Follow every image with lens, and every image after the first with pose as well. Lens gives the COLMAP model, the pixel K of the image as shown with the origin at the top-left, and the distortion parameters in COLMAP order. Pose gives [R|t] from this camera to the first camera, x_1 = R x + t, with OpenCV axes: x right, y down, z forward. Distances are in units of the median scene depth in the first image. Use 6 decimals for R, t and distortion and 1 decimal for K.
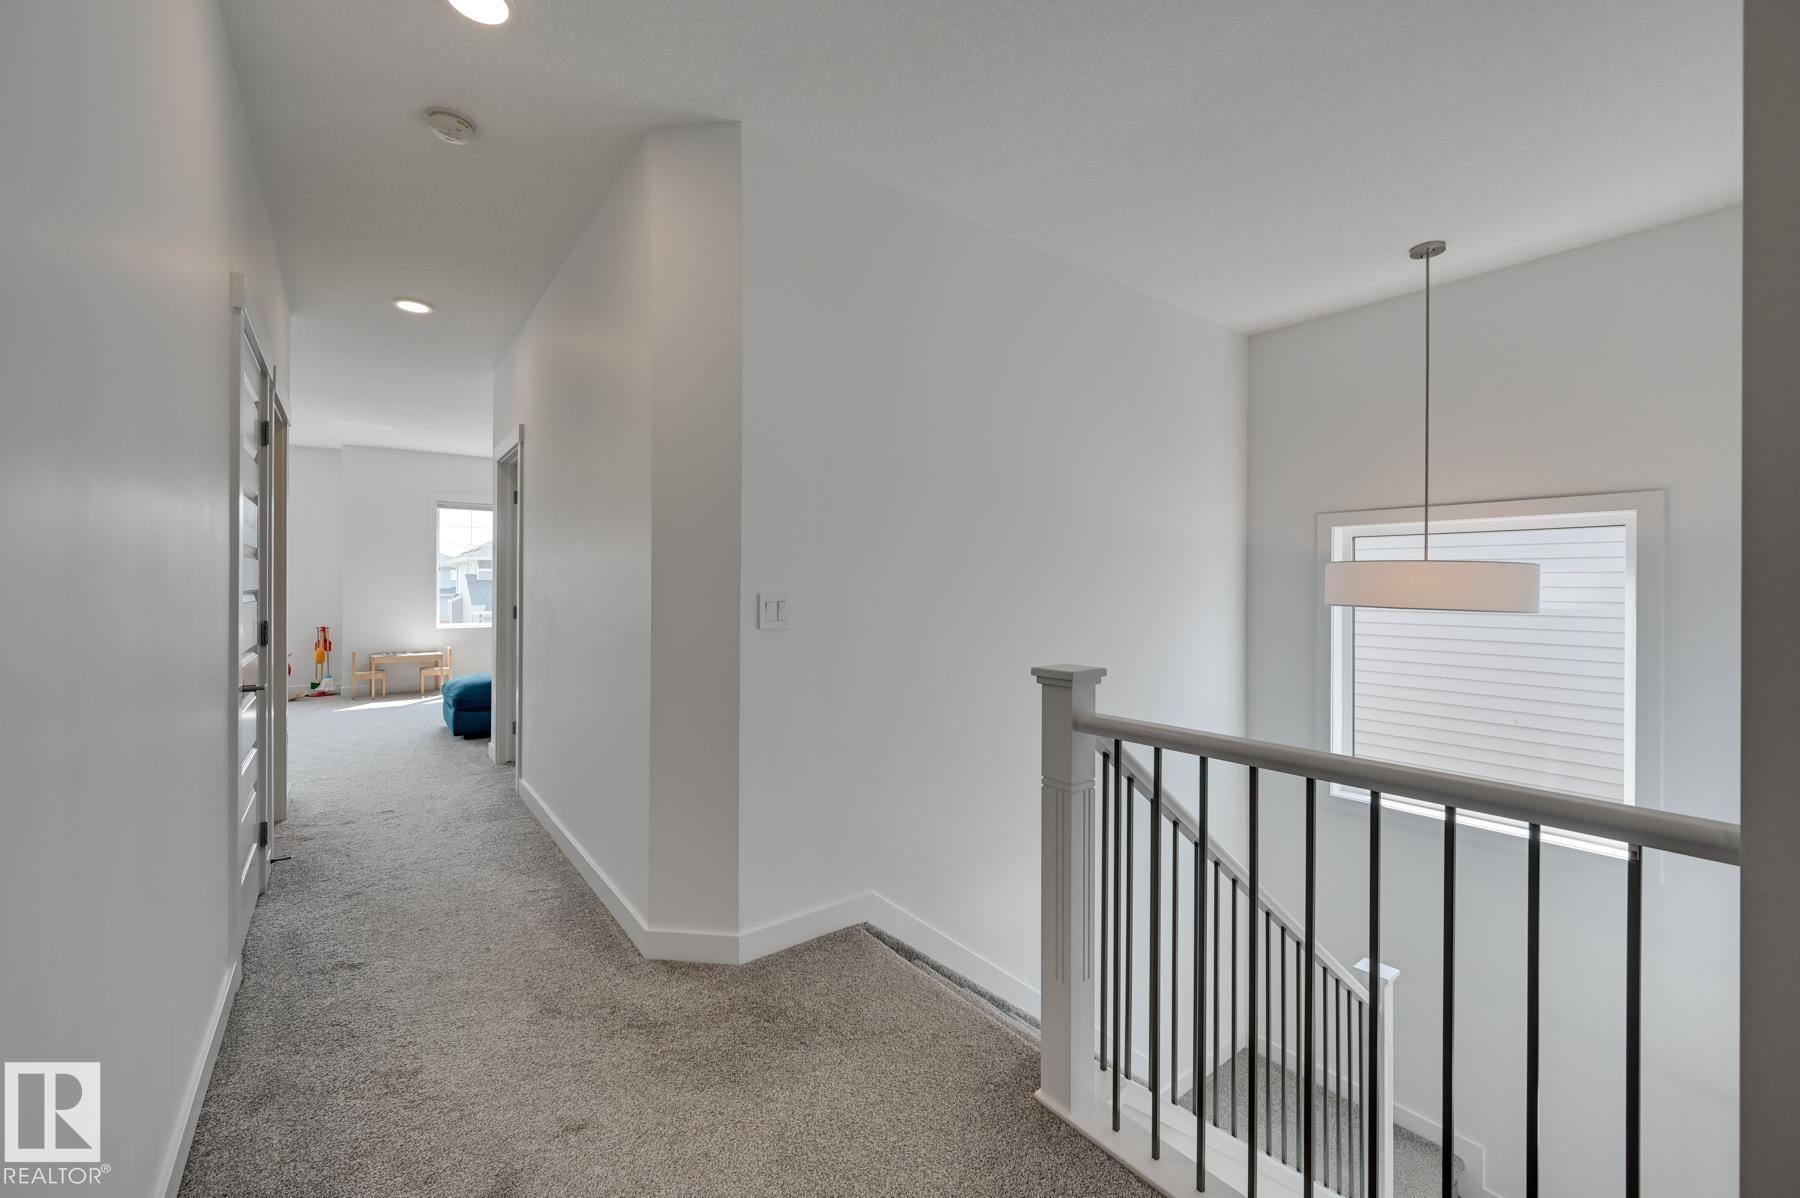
lens RADIAL K [[705.7, 0, 900.4], [0, 705.7, 588.2], [0, 0, 1]] dist [-0.000561, -0.000095]
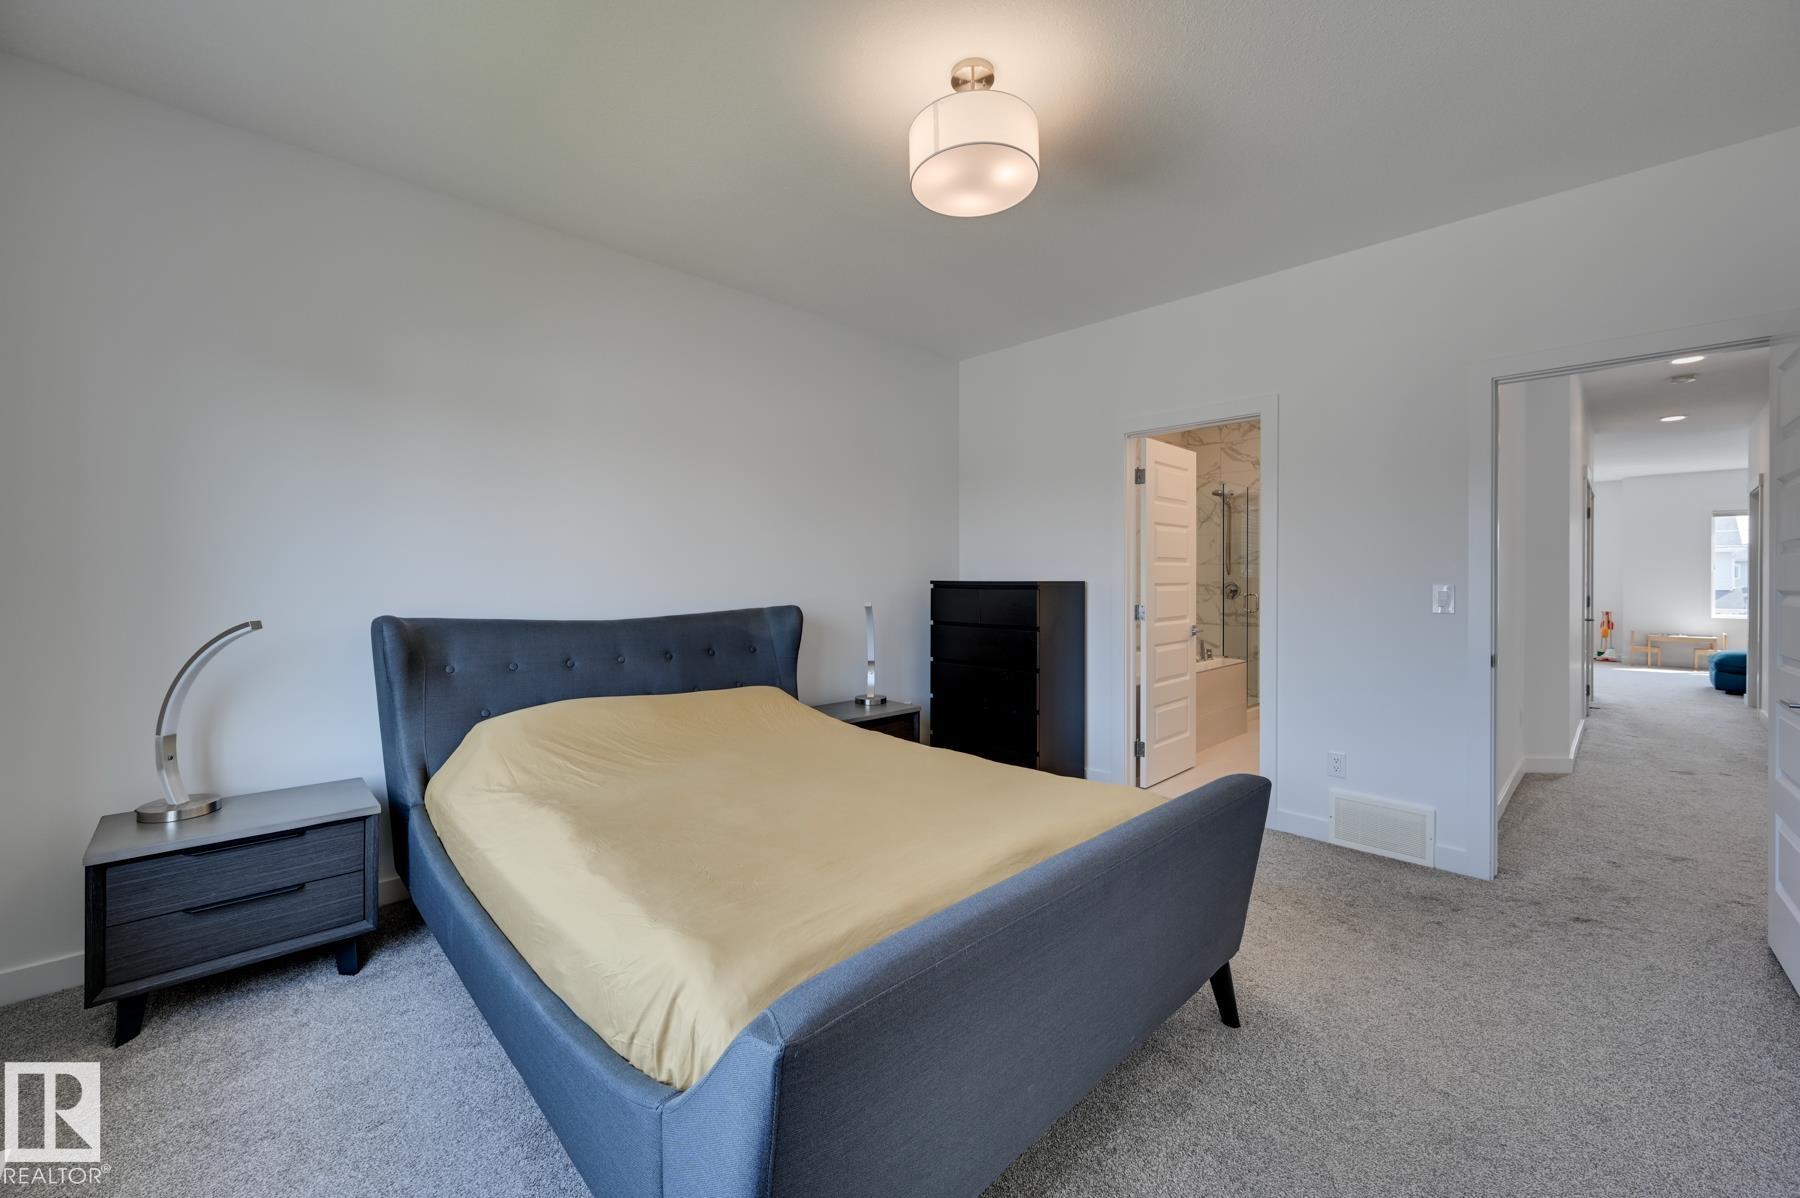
lens RADIAL K [[705.7, 0, 900.4], [0, 705.7, 588.2], [0, 0, 1]] dist [-0.000561, -0.000095]
pose [[0.104451, 0.009911, -0.994481, 0.402187], [0.002566, 0.999944, 0.010235, -0.007271], [0.994527, -0.003621, 0.104419, -0.511151]]
